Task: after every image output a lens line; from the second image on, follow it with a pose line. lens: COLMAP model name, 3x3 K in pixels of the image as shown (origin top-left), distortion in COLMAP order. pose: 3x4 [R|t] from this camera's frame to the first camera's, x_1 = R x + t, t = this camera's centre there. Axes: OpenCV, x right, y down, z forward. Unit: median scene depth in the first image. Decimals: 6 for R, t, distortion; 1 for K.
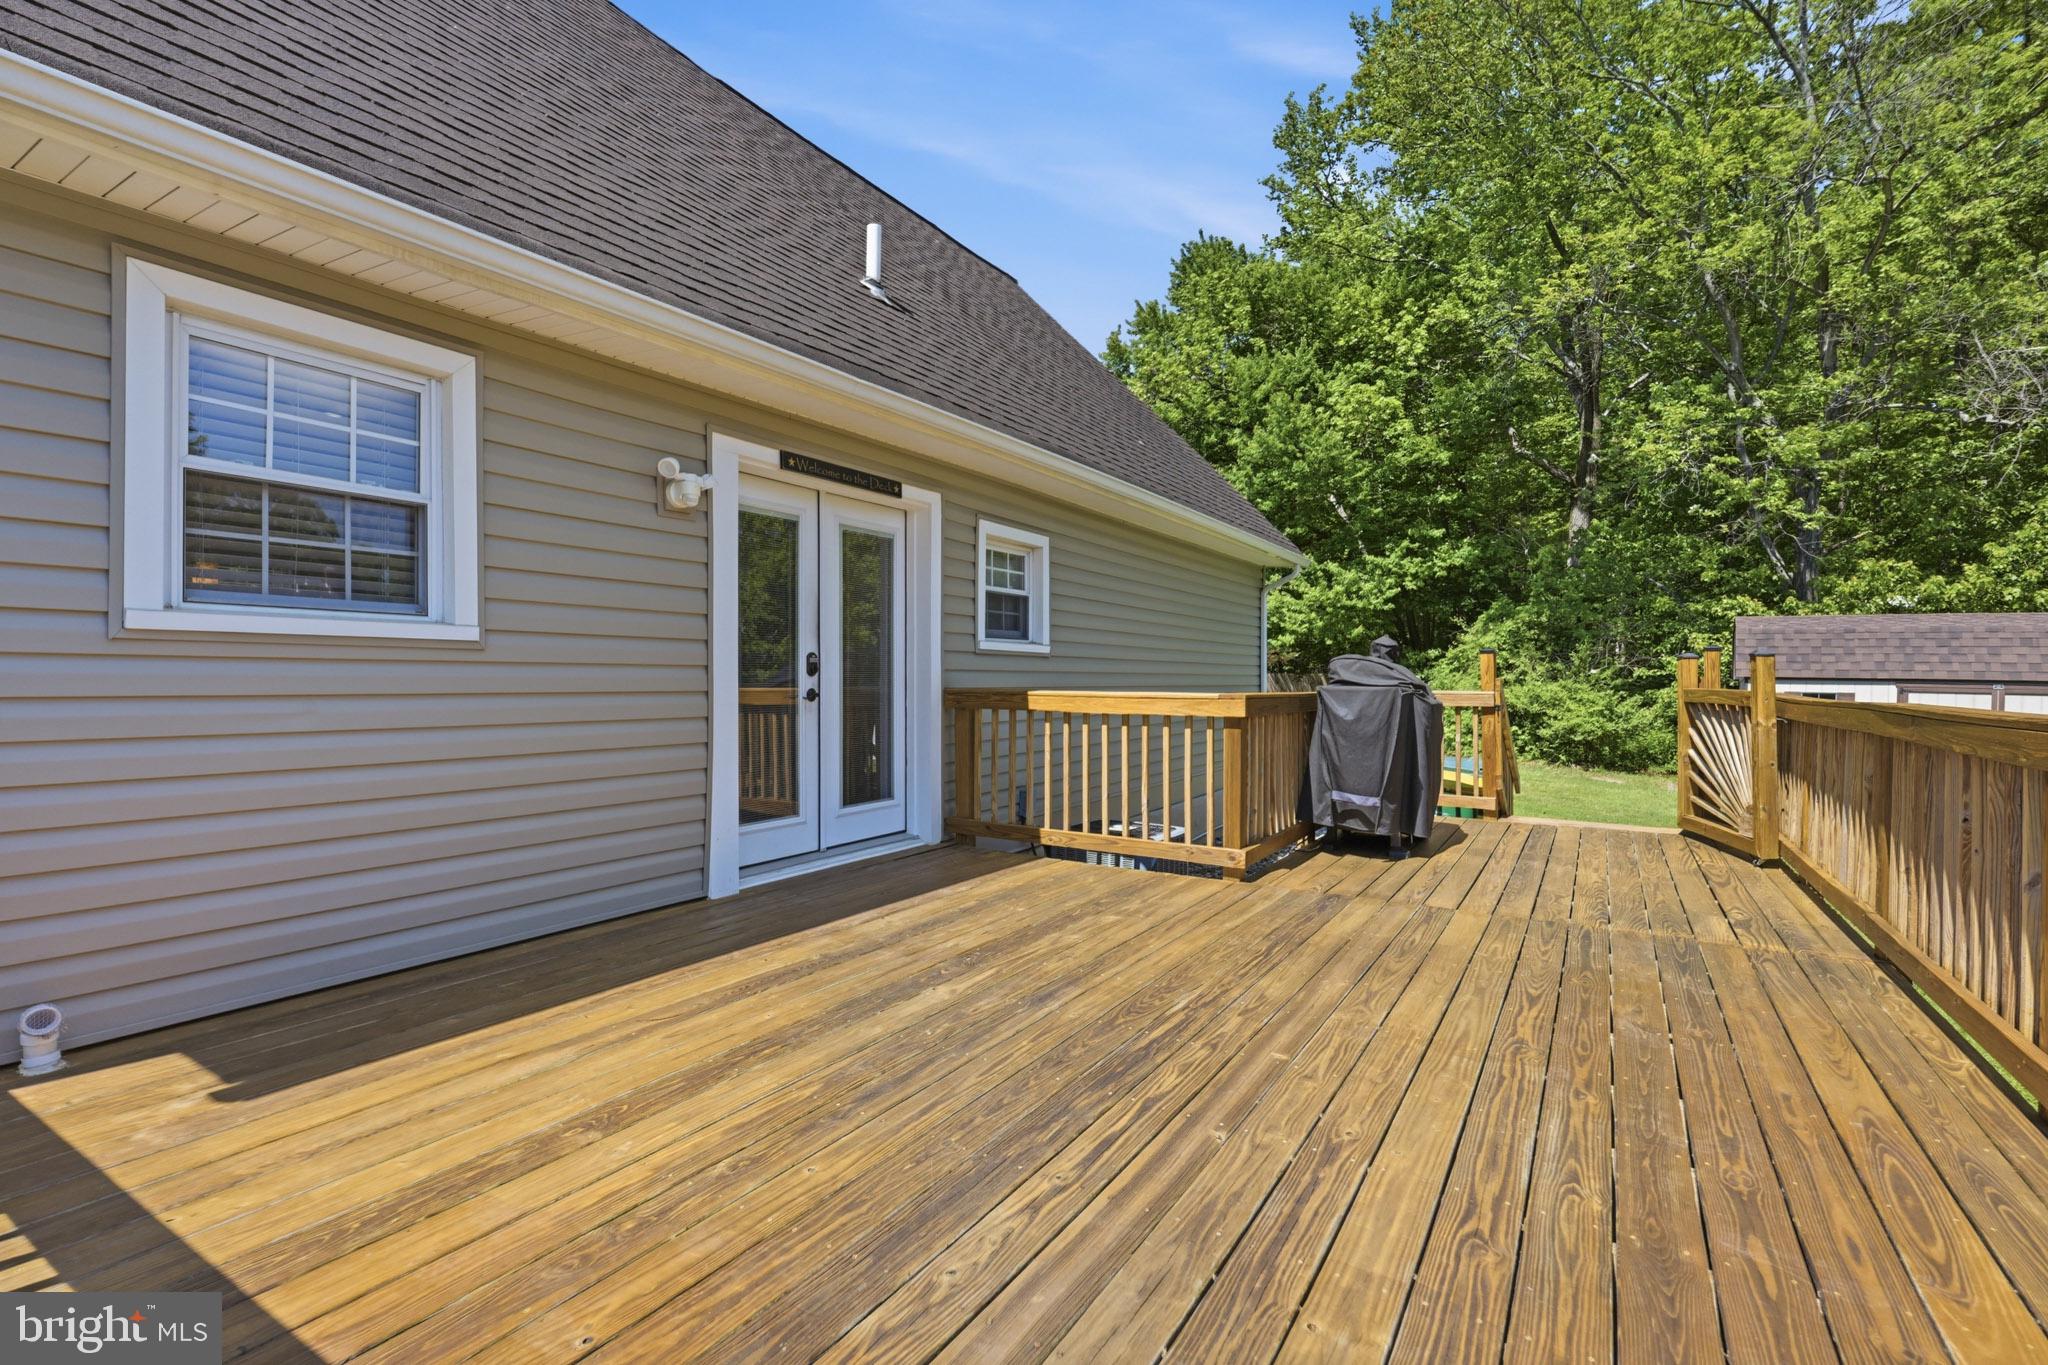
lens RADIAL K [[930.9, 0, 1026.1], [0, 930.9, 677.8], [0, 0, 1]] dist [-0.002558, -0.000191]
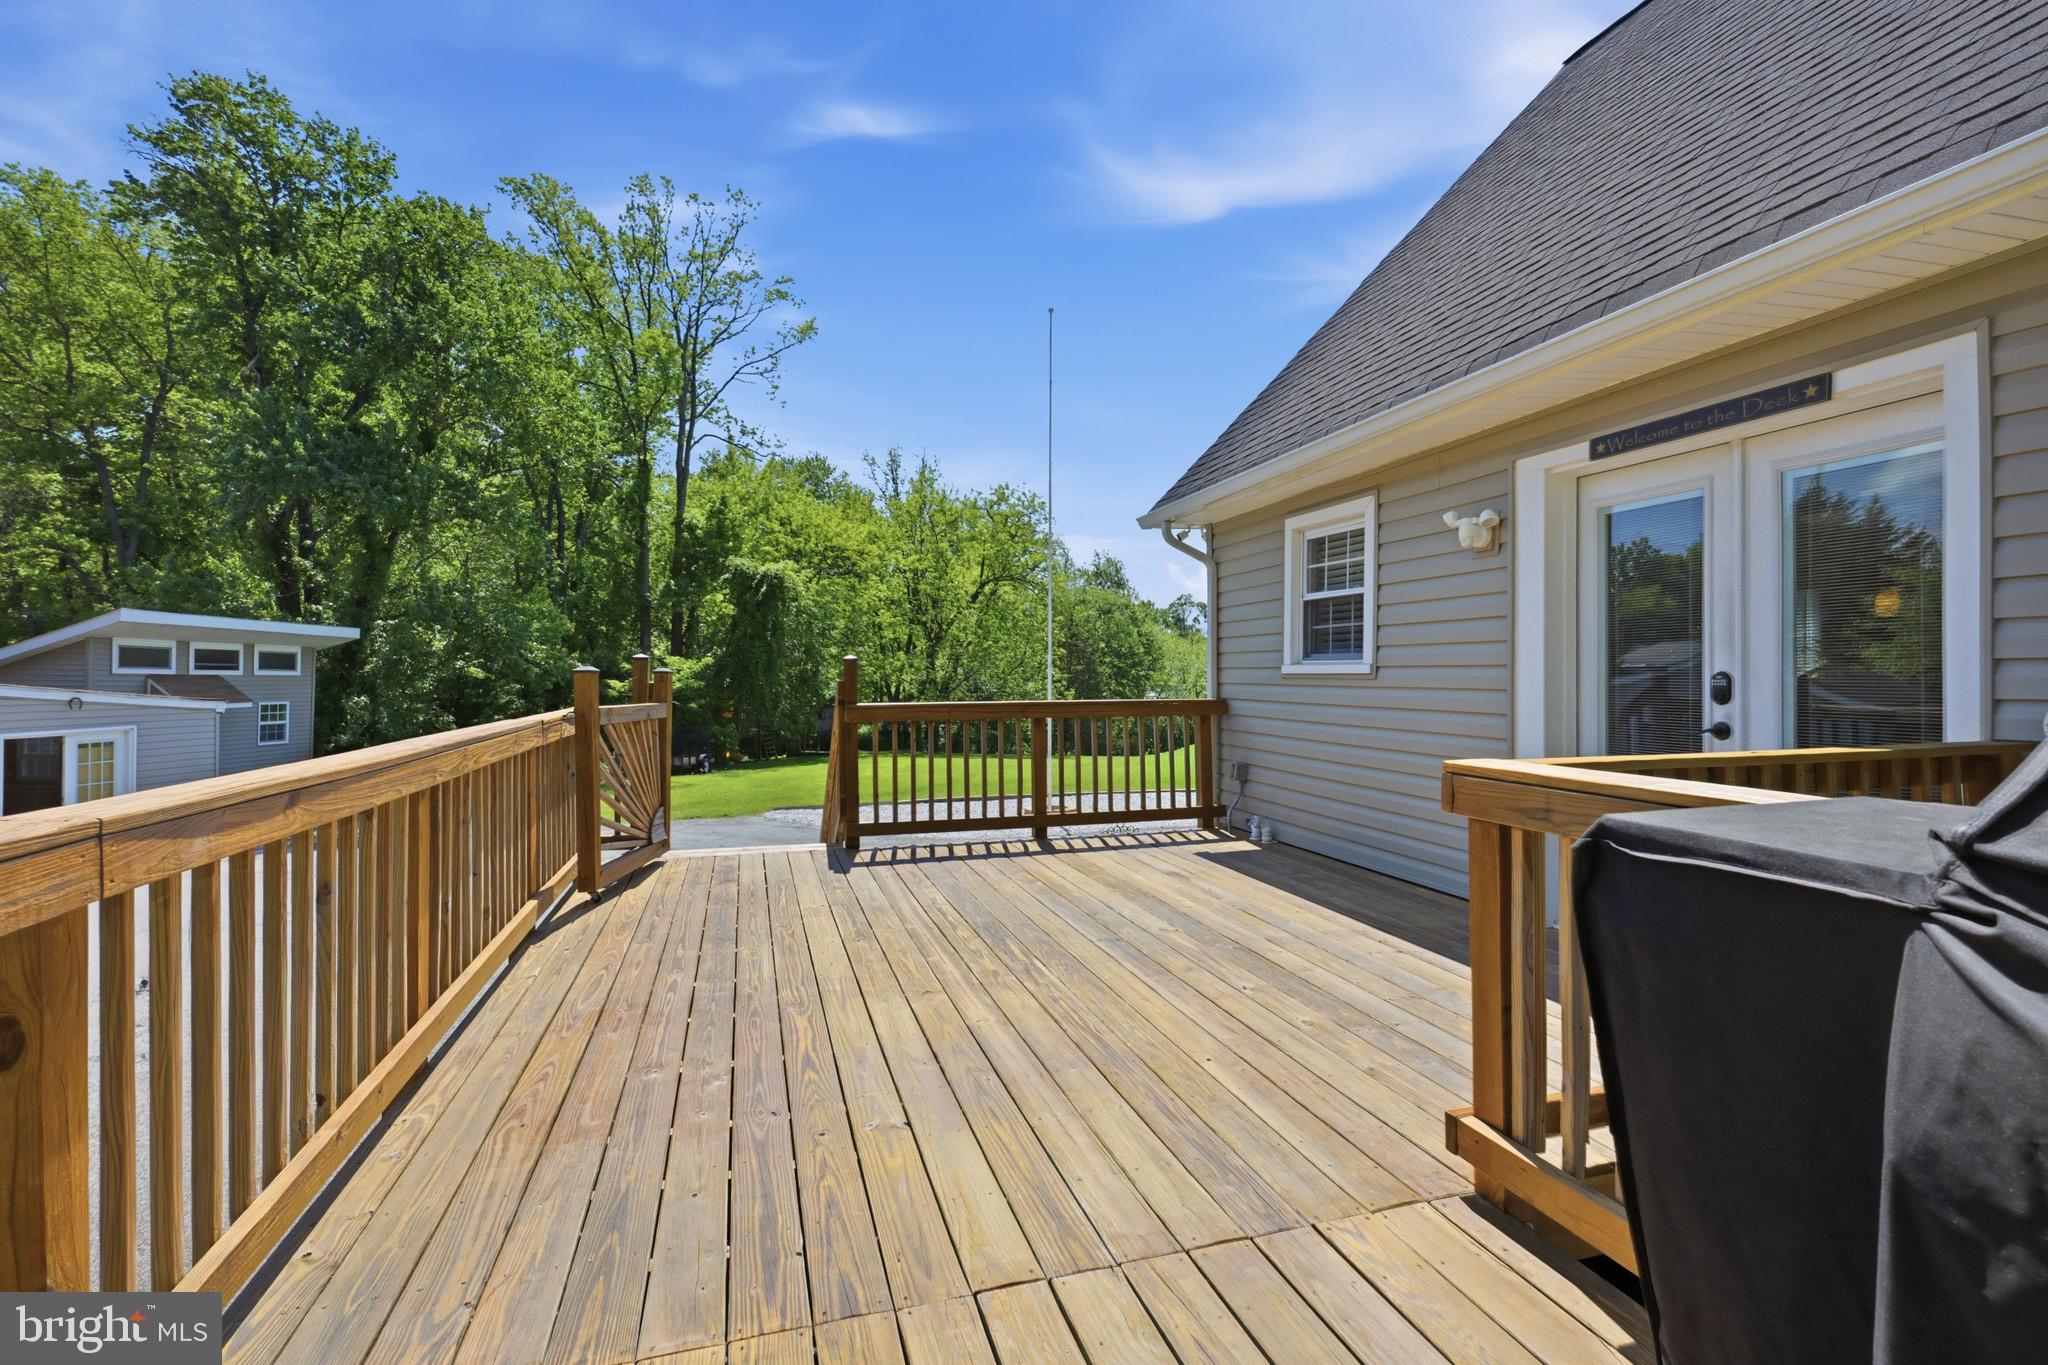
lens RADIAL K [[930.9, 0, 1026.1], [0, 930.9, 677.8], [0, 0, 1]] dist [-0.002558, -0.000191]
pose [[-0.658625, 0.000292, -0.752471, 0.930044], [-0.001473, 0.999998, 0.001677, -0.031846], [0.752470, 0.002212, -0.658623, 1.500852]]
